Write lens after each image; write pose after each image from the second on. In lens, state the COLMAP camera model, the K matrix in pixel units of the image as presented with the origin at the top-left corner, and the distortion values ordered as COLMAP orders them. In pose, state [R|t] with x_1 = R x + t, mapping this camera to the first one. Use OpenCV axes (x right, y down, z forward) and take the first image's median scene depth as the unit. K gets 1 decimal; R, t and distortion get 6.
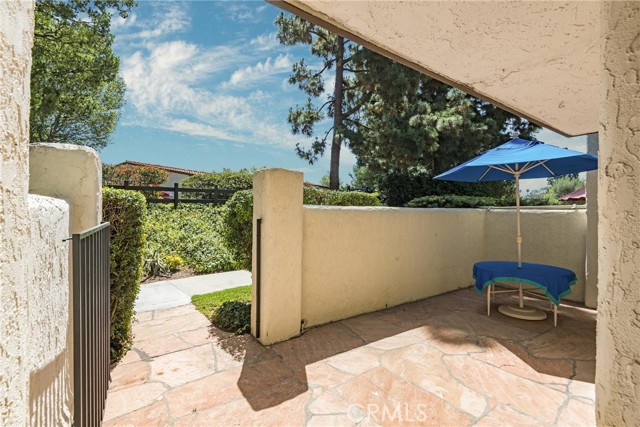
lens RADIAL K [[288.6, 0, 320.0], [0, 288.6, 213.5], [0, 0, 1]] dist [0.000557, -0.000037]
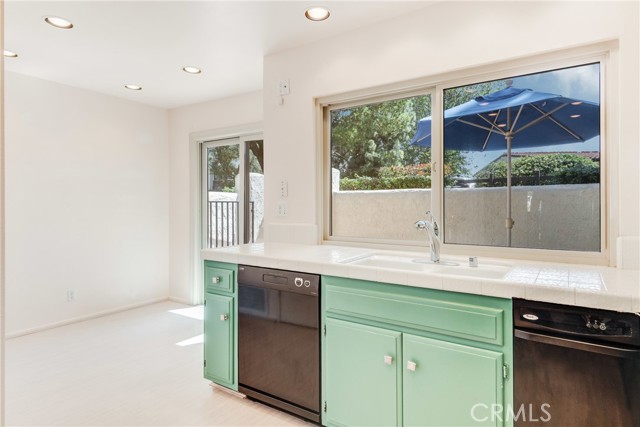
lens RADIAL K [[367.2, 0, 323.0], [0, 367.2, 203.0], [0, 0, 1]] dist [0.016047, -0.002142]
pose [[0.382157, -0.020074, -0.923880, 1.756838], [-0.003404, 0.999727, -0.023130, 0.080178], [0.924091, 0.011984, 0.381984, 0.246994]]
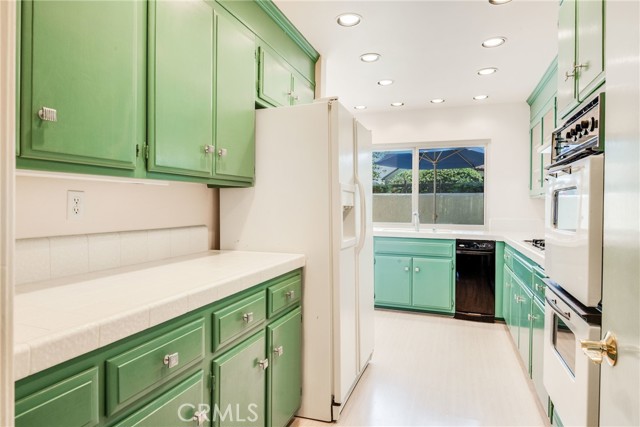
lens RADIAL K [[382.8, 0, 321.8], [0, 382.8, 207.2], [0, 0, 1]] dist [0.023489, -0.000289]
pose [[0.599438, -0.002316, -0.800418, 2.153214], [-0.012091, 0.999856, -0.011949, 0.098076], [0.800330, 0.016841, 0.599324, -0.440210]]
